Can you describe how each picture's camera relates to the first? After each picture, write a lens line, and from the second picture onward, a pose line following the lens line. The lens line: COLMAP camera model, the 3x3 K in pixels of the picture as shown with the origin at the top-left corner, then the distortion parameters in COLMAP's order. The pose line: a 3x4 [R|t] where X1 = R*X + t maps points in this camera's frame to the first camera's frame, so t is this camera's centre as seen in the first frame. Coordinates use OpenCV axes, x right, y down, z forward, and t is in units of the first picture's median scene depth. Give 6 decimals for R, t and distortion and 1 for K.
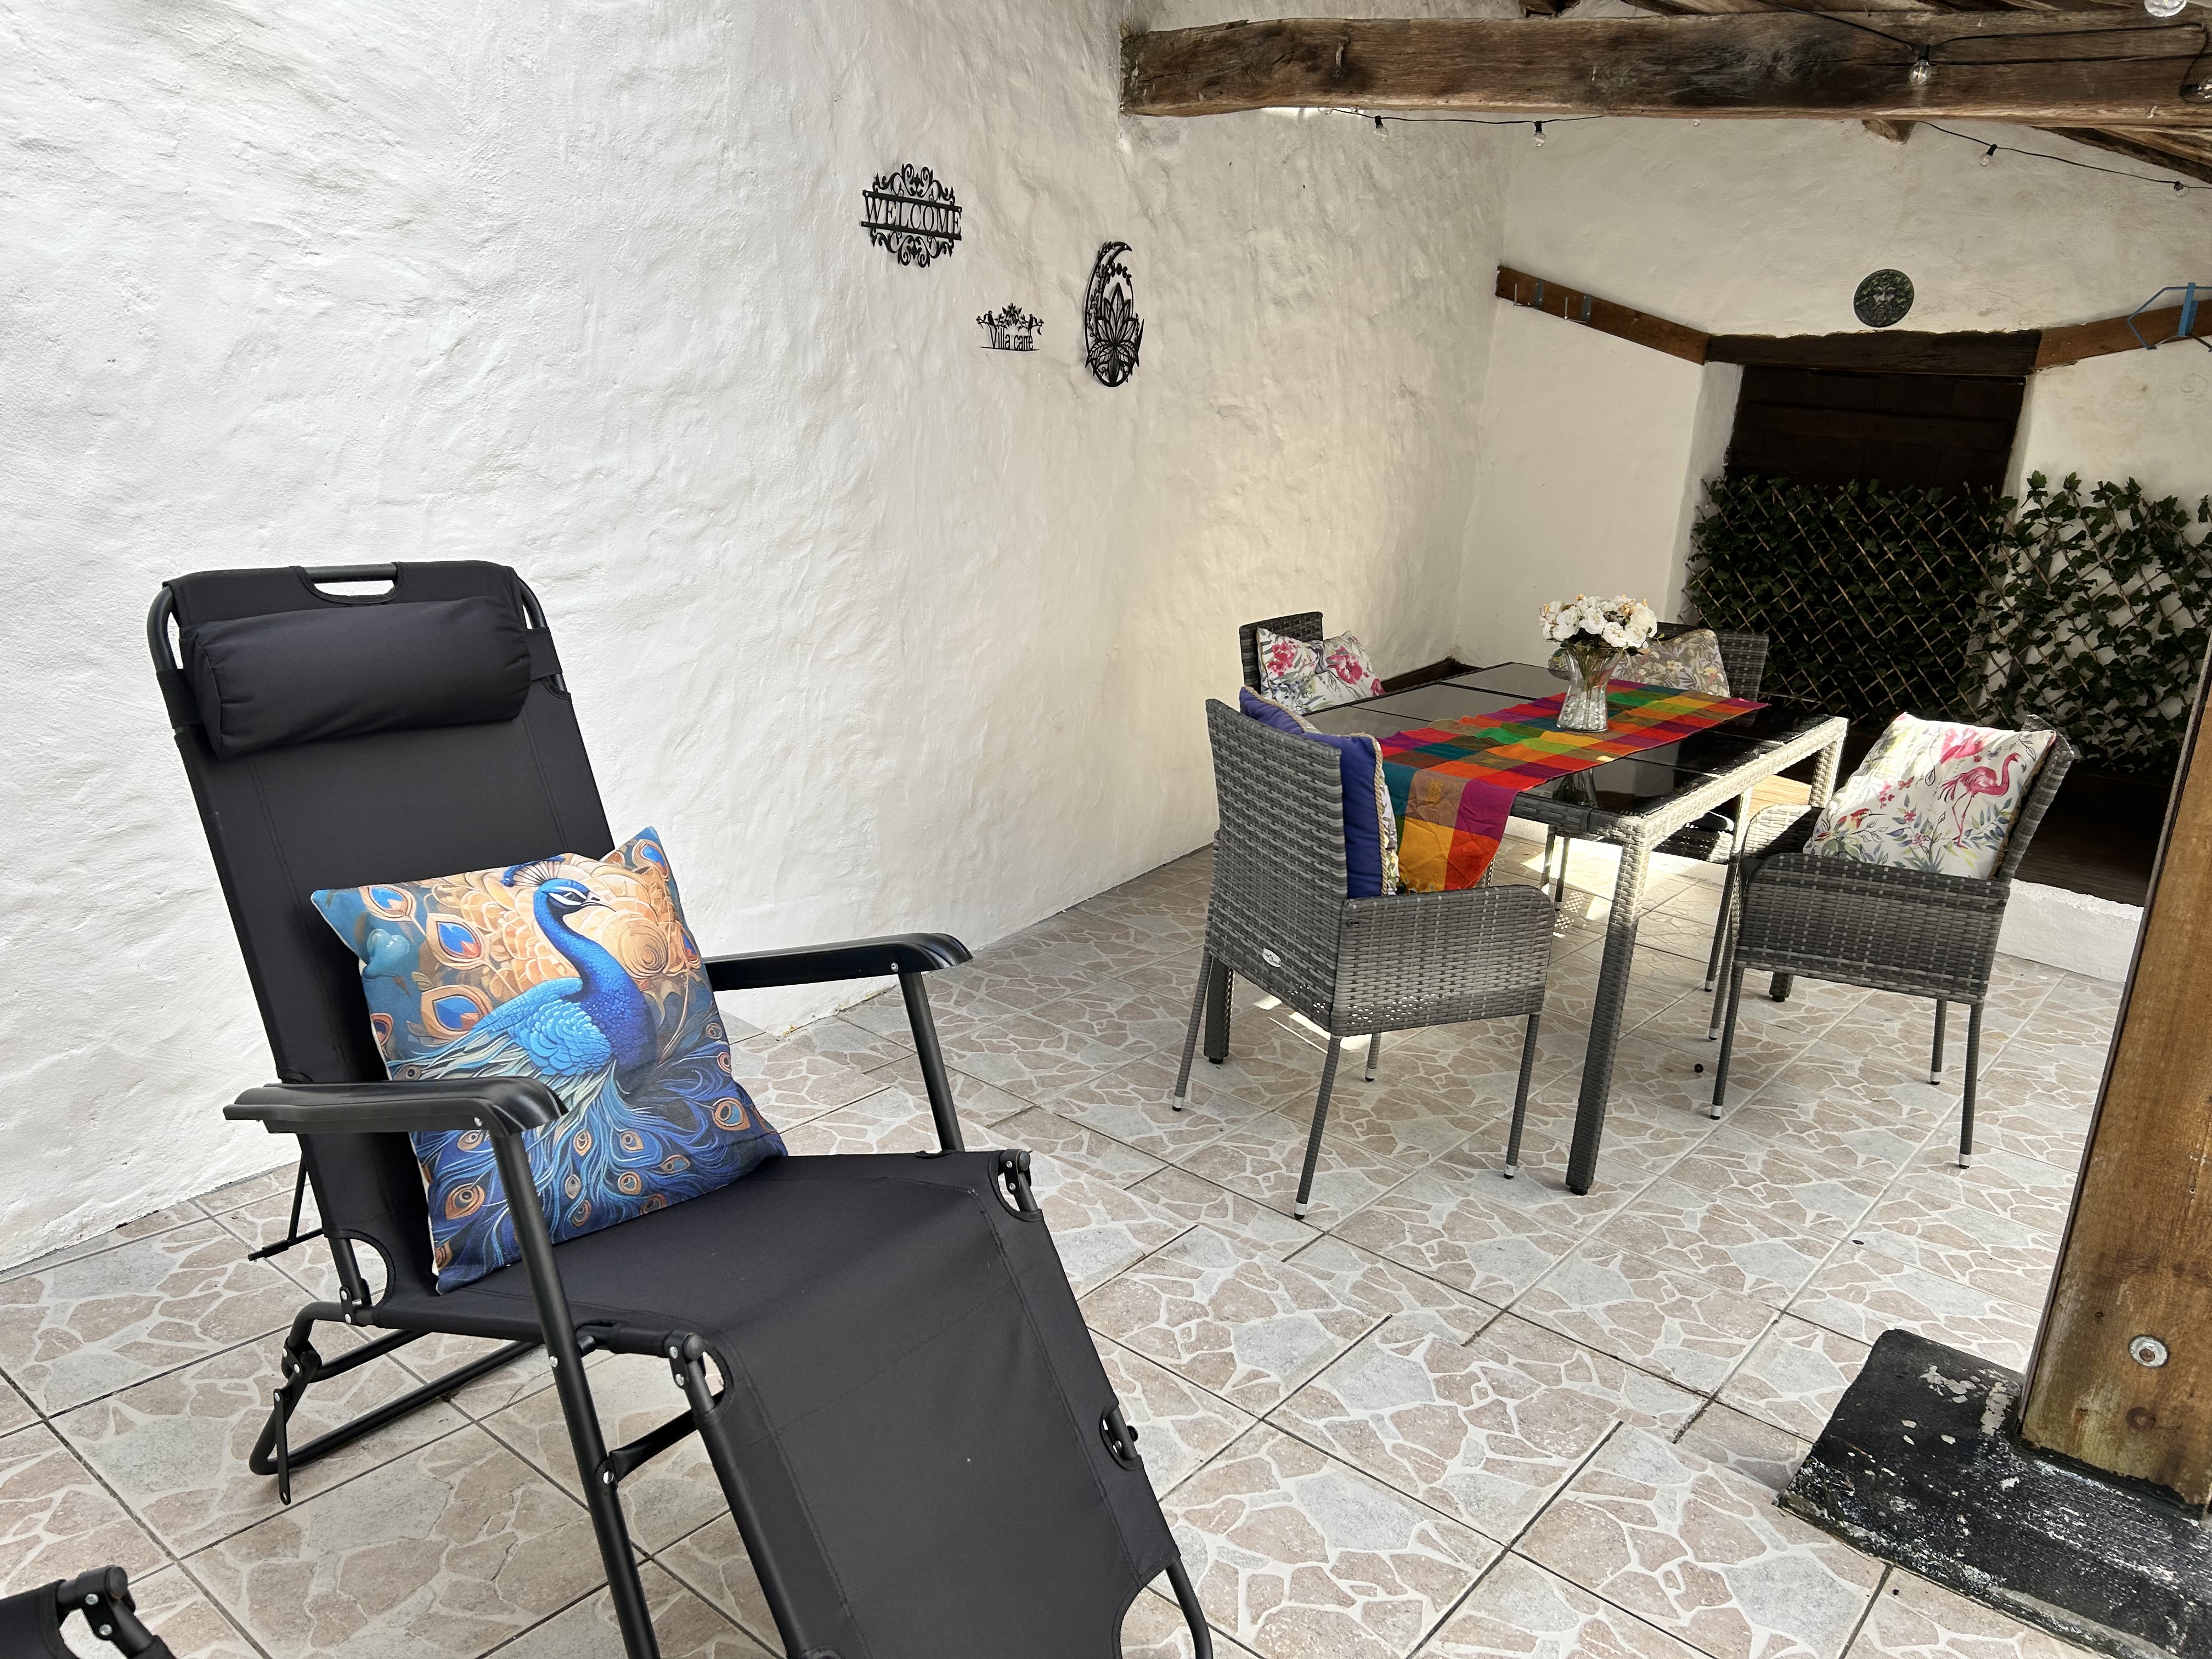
lens RADIAL K [[1662.8, 0, 1093.4], [0, 1662.8, 836.9], [0, 0, 1]] dist [0.046314, -0.047024]
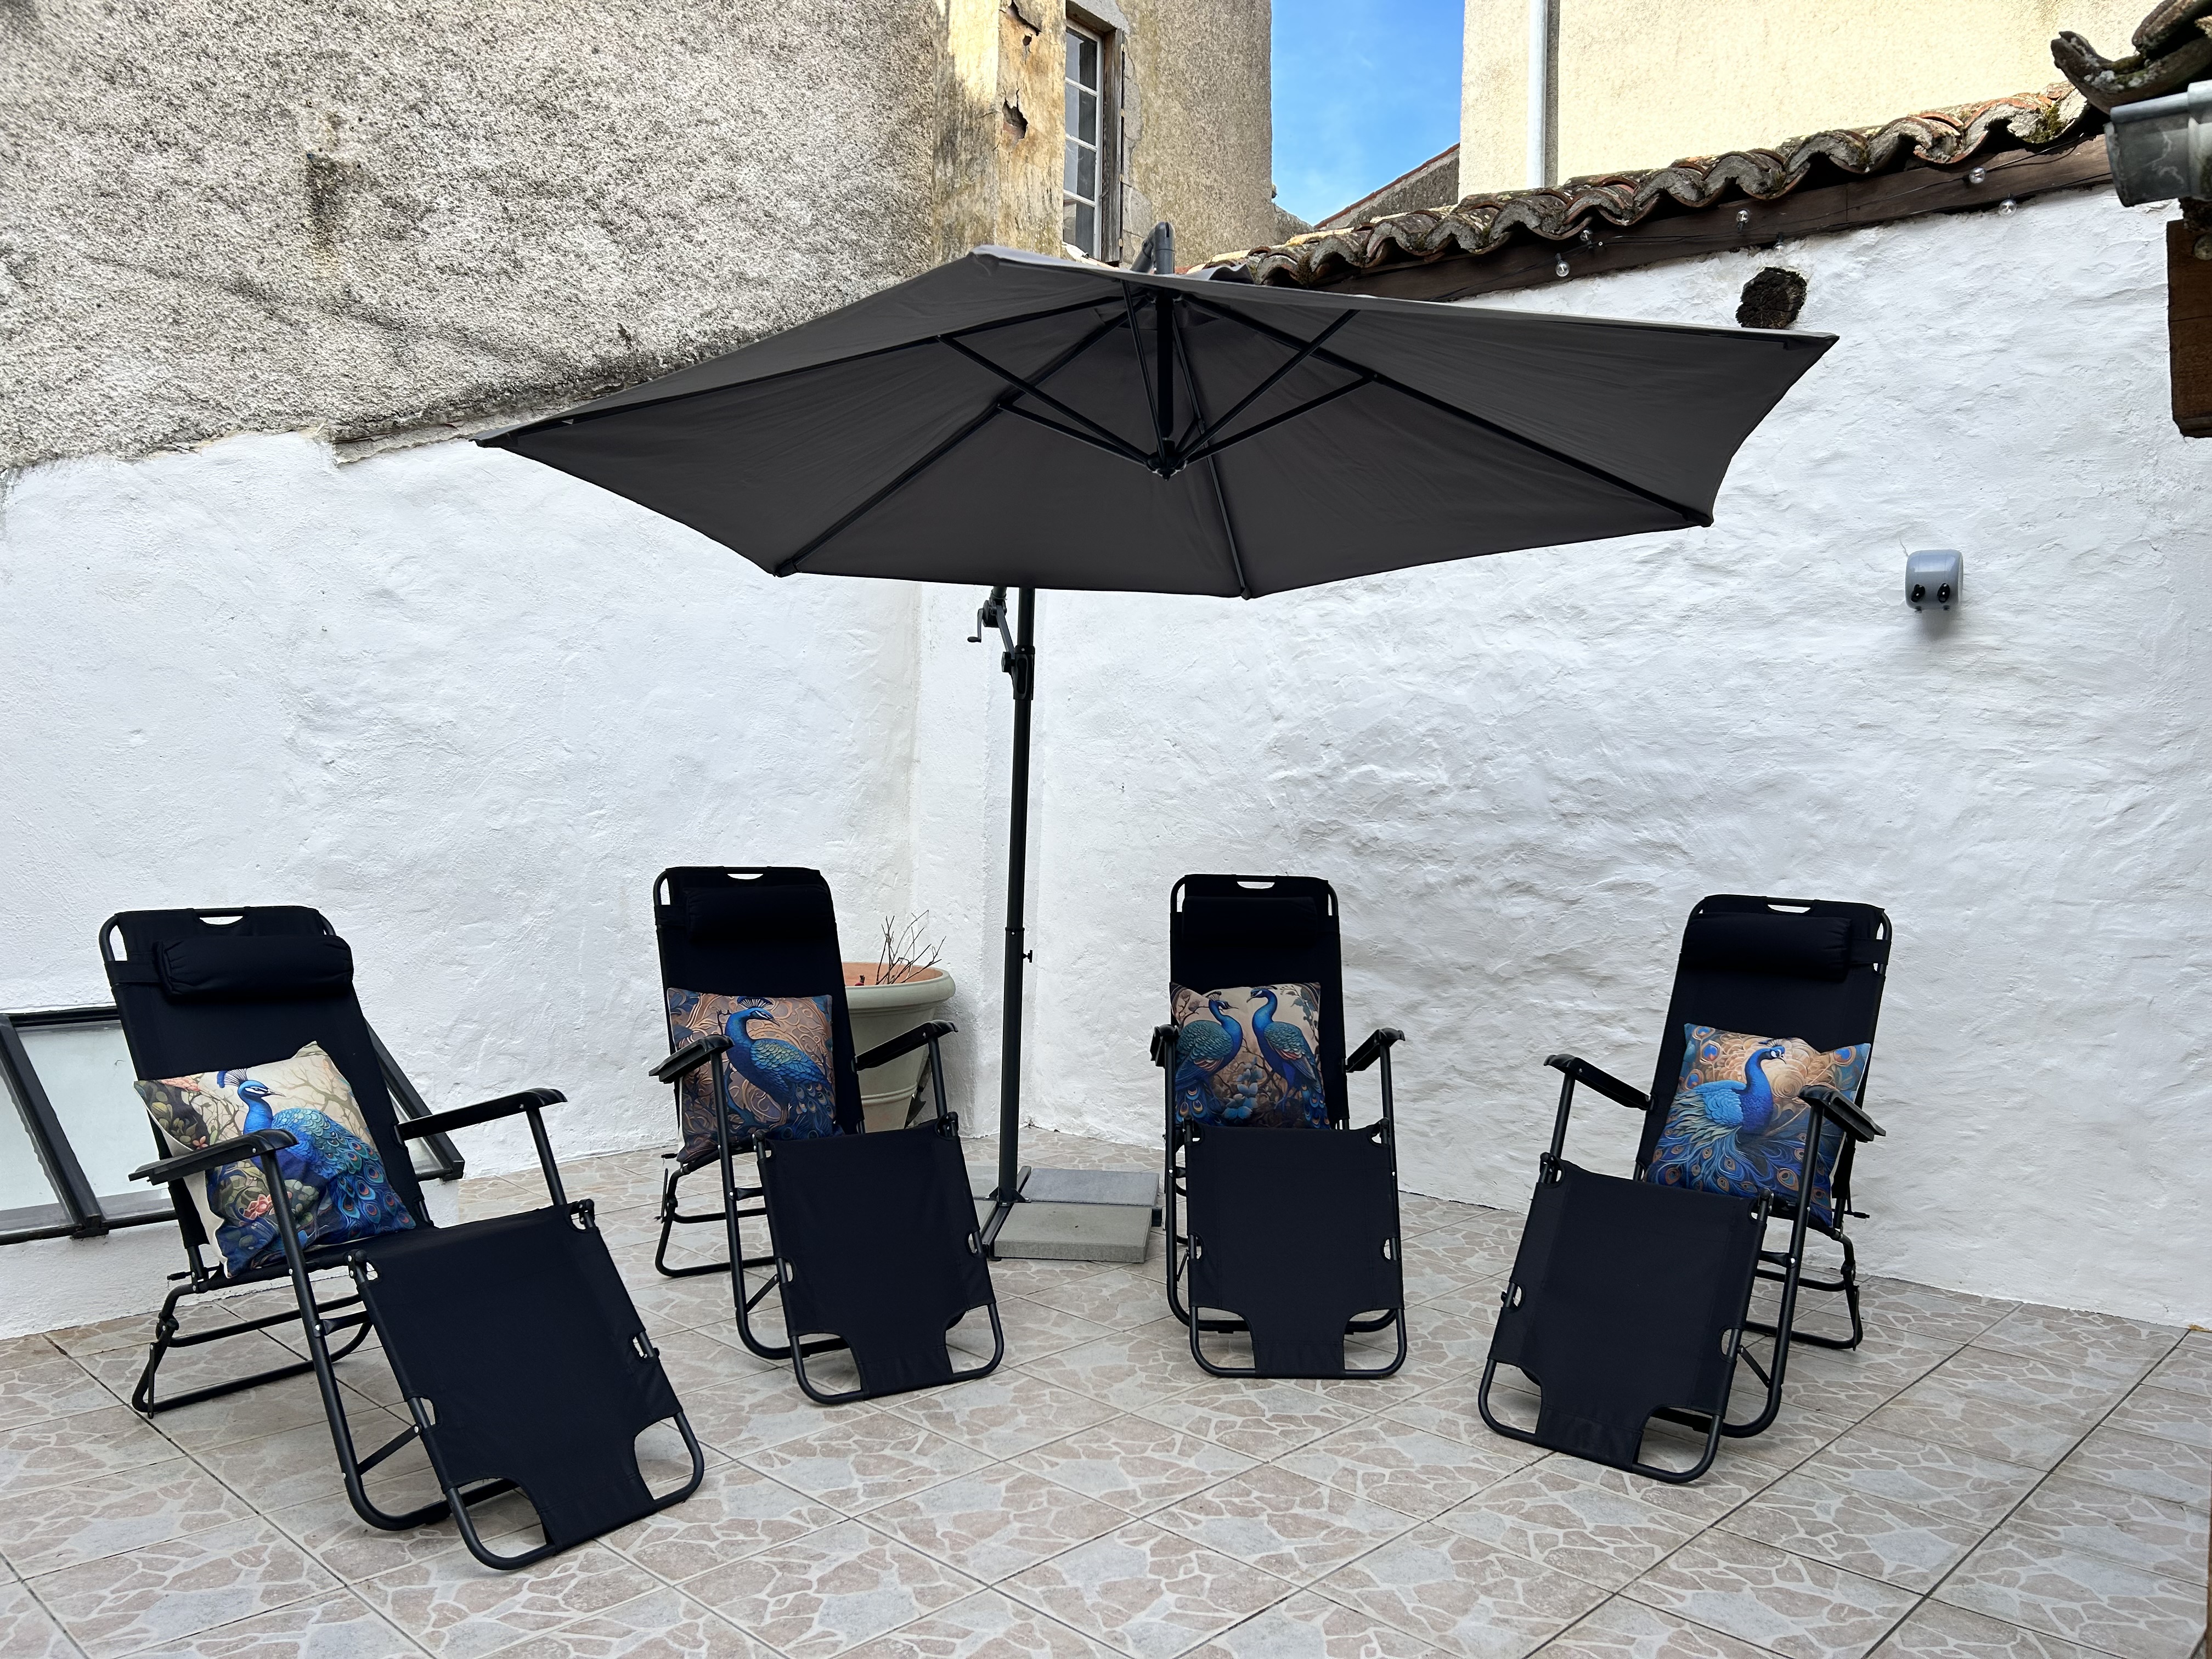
lens RADIAL K [[1662.8, 0, 1122.9], [0, 1662.8, 847.4], [0, 0, 1]] dist [0.046314, -0.047024]
pose [[-0.068186, -0.043477, -0.996725, 1.282857], [-0.295492, 0.955104, -0.021447, 0.054203], [0.952909, 0.293062, -0.077972, 0.244109]]
